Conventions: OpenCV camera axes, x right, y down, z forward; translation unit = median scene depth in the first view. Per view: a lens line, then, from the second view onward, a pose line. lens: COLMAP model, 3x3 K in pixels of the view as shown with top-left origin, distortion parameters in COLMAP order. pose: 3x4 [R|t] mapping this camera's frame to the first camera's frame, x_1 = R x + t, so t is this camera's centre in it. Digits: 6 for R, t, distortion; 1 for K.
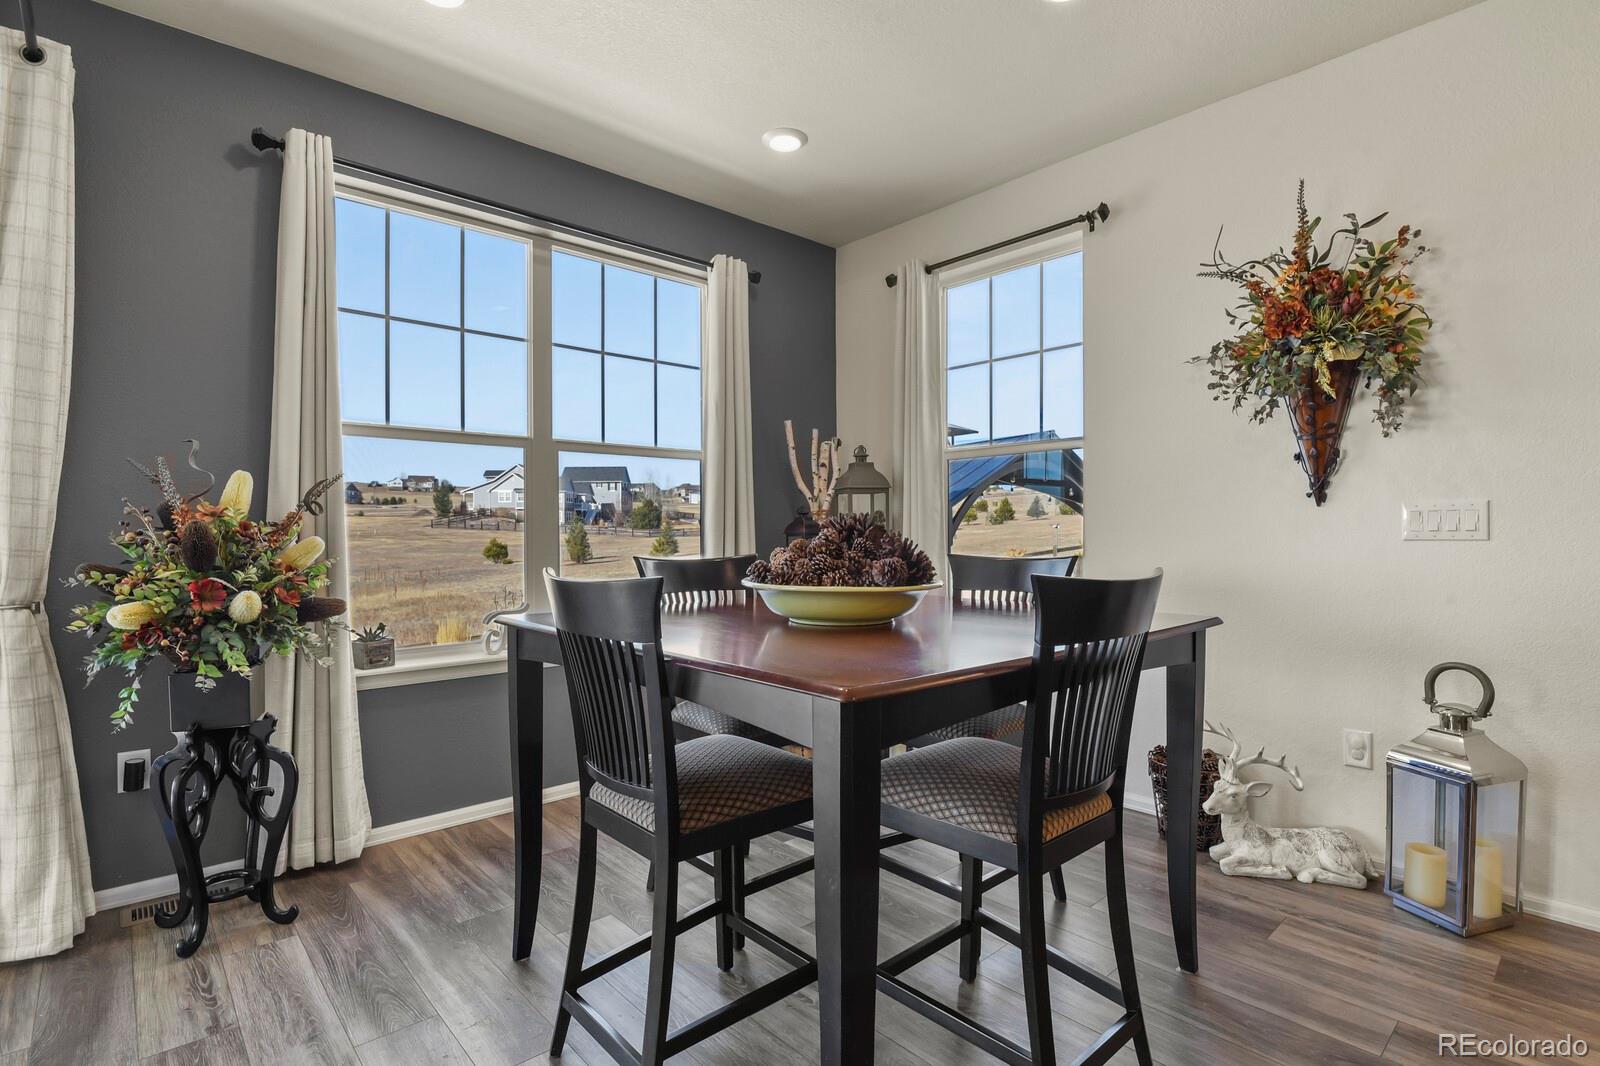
lens RADIAL K [[774.8, 0, 807.8], [0, 774.8, 539.2], [0, 0, 1]] dist [-0.009309, -0.003374]
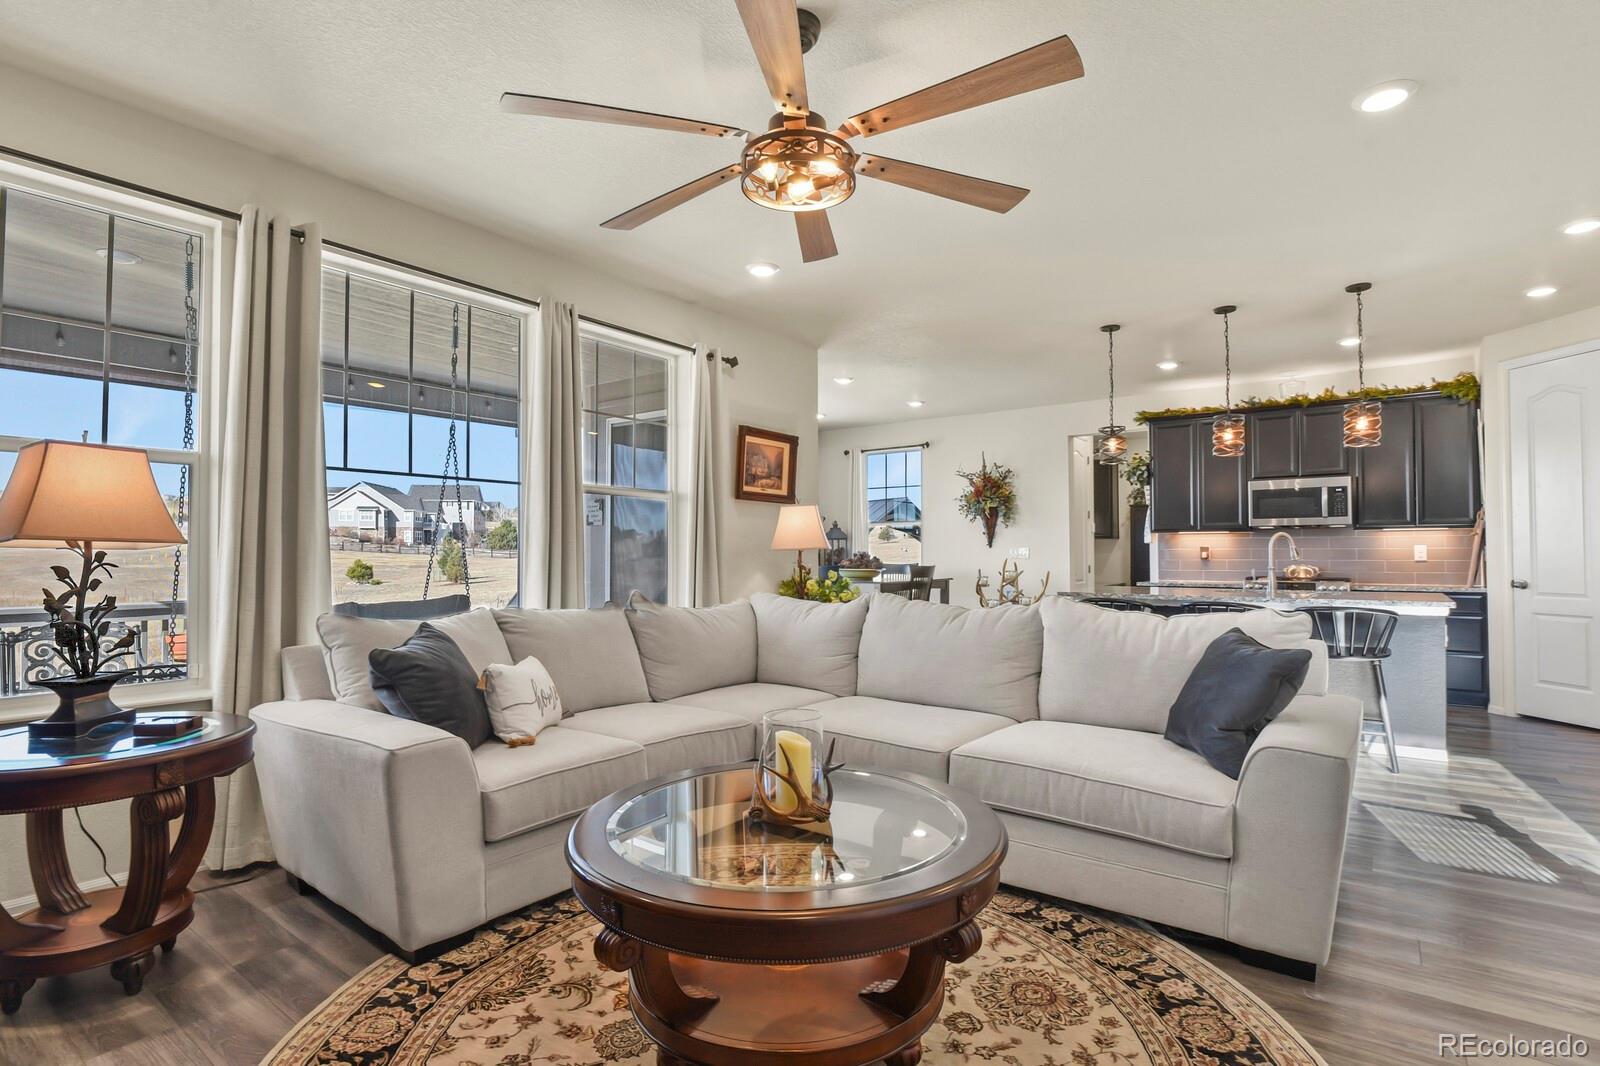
lens RADIAL K [[774.8, 0, 806.7], [0, 774.8, 543.2], [0, 0, 1]] dist [-0.009309, -0.003374]
pose [[0.982669, 0.006388, 0.185259, -0.504595], [-0.002163, 0.999733, -0.022997, 0.008735], [-0.185356, 0.022198, 0.982421, -1.485674]]
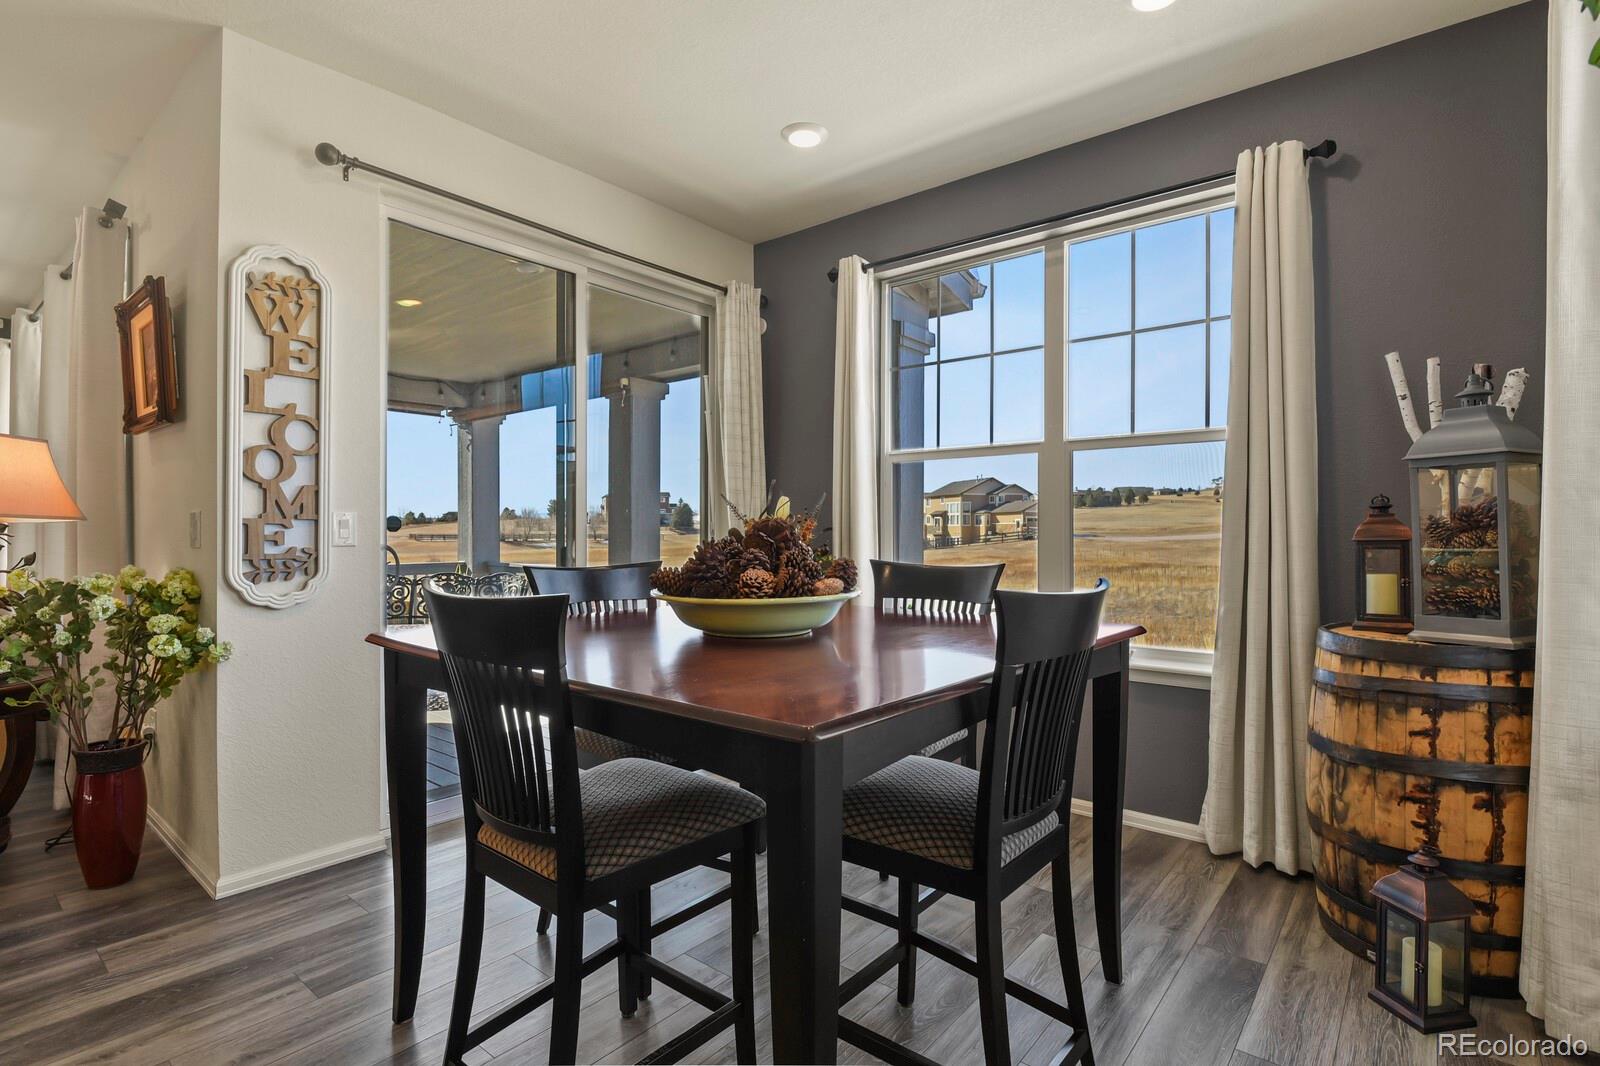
lens RADIAL K [[774.8, 0, 816.6], [0, 774.8, 537.7], [0, 0, 1]] dist [-0.009309, -0.003374]
pose [[0.154611, 0.010030, -0.987925, 0.543352], [-0.010644, 0.999907, 0.008486, -0.010157], [0.987918, 0.009203, 0.154703, 0.501827]]
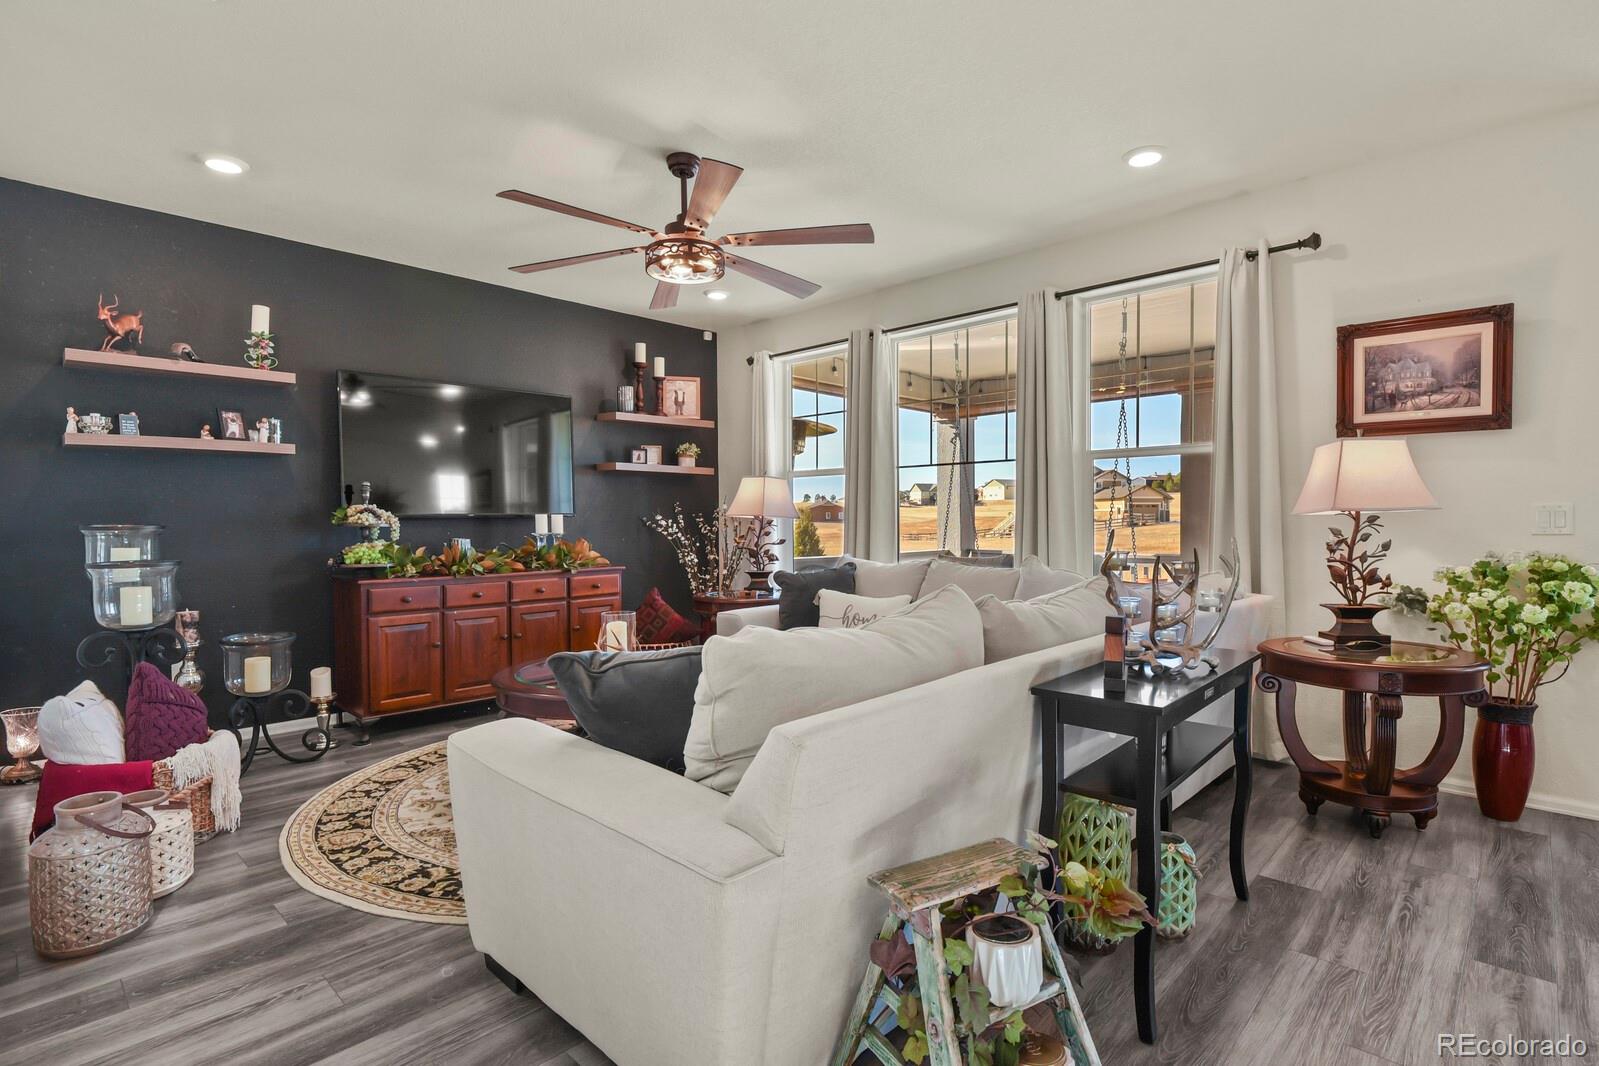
lens RADIAL K [[774.3, 0, 813.9], [0, 774.3, 535.3], [0, 0, 1]] dist [-0.009309, -0.003374]
pose [[0.076872, 0.021500, -0.996809, 0.521639], [-0.003602, 0.999767, 0.021286, -0.002108], [0.997034, 0.001955, 0.076931, -0.797528]]
